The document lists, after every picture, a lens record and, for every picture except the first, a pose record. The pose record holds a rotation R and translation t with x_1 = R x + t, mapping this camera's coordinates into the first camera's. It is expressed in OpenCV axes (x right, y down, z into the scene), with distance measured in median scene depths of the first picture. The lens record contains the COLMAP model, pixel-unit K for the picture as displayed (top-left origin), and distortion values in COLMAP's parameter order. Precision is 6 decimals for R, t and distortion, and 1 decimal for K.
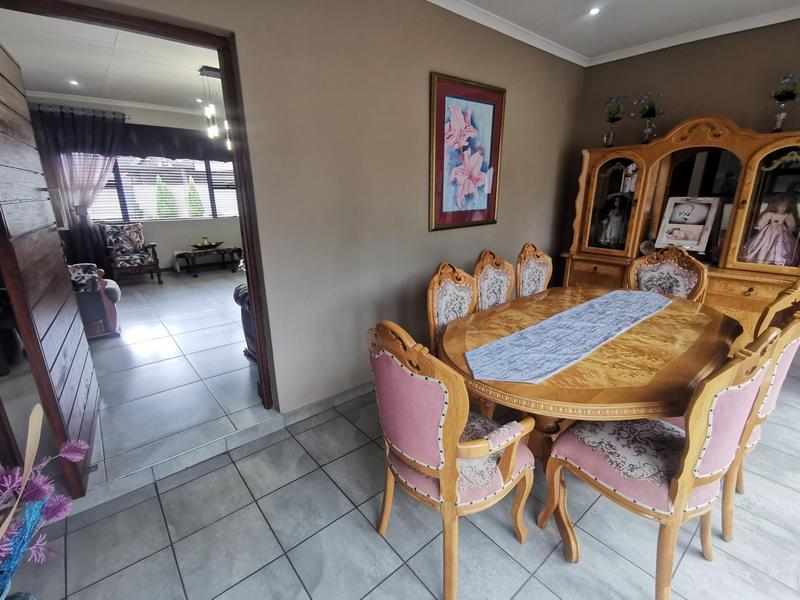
lens RADIAL K [[368.3, 0, 400.0], [0, 368.3, 300.0], [0, 0, 1]] dist [0.011120, -0.000933]
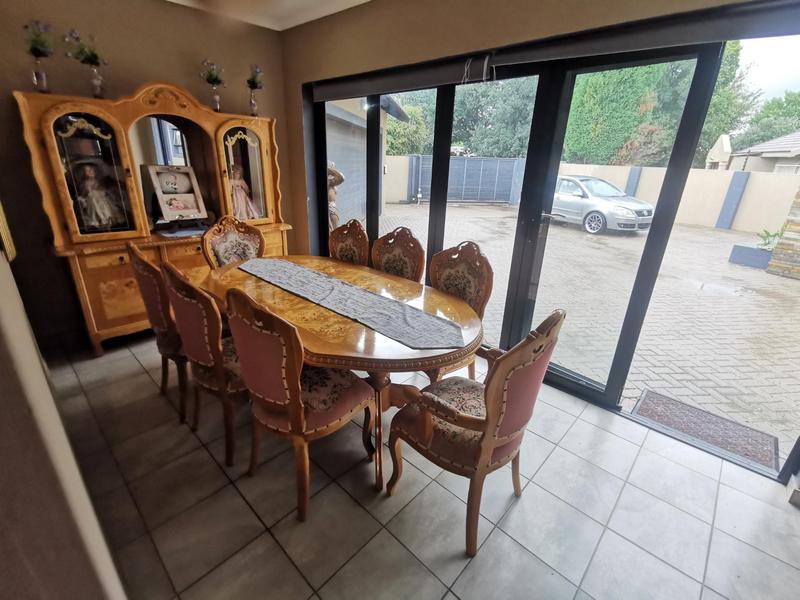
lens RADIAL K [[368.0, 0, 401.3], [0, 368.0, 300.6], [0, 0, 1]] dist [0.010896, -0.008498]
pose [[-0.118885, -0.353709, 0.927770, -0.367614], [0.247308, 0.894400, 0.372677, -0.182980], [-0.961616, 0.273751, -0.018856, 0.560386]]
